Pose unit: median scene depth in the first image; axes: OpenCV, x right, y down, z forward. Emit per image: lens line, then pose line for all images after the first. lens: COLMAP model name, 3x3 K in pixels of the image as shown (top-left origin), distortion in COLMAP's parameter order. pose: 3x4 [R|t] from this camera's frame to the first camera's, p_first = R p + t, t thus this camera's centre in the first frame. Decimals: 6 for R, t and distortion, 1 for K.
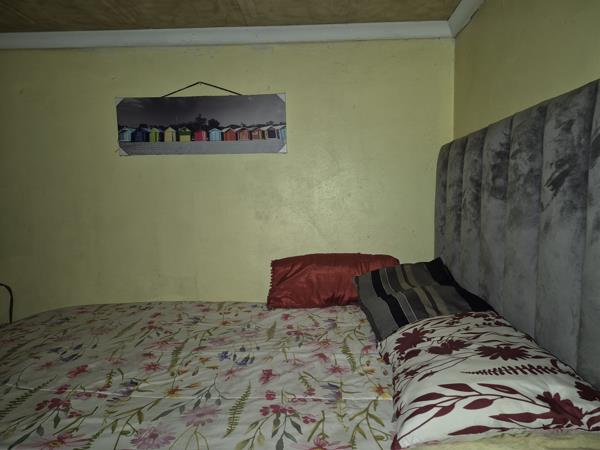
lens RADIAL K [[413.2, 0, 300.0], [0, 413.2, 225.0], [0, 0, 1]] dist [0.022224, -0.007629]
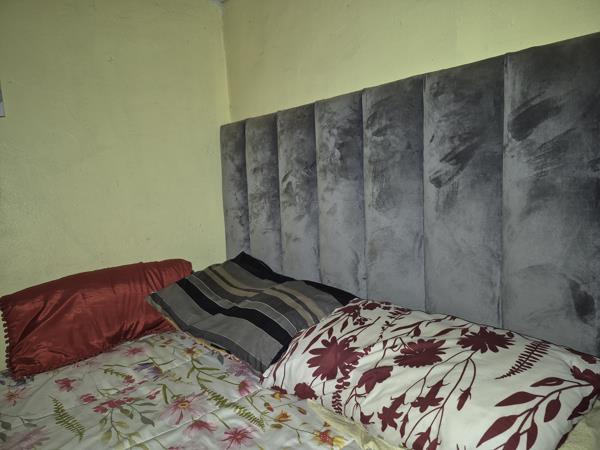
lens RADIAL K [[413.2, 0, 300.0], [0, 413.2, 225.0], [0, 0, 1]] dist [0.022224, -0.007629]
pose [[0.702760, -0.092238, 0.705423, -0.272080], [0.085559, 0.995321, 0.044908, -0.012068], [-0.706264, 0.028796, 0.707363, 0.422334]]
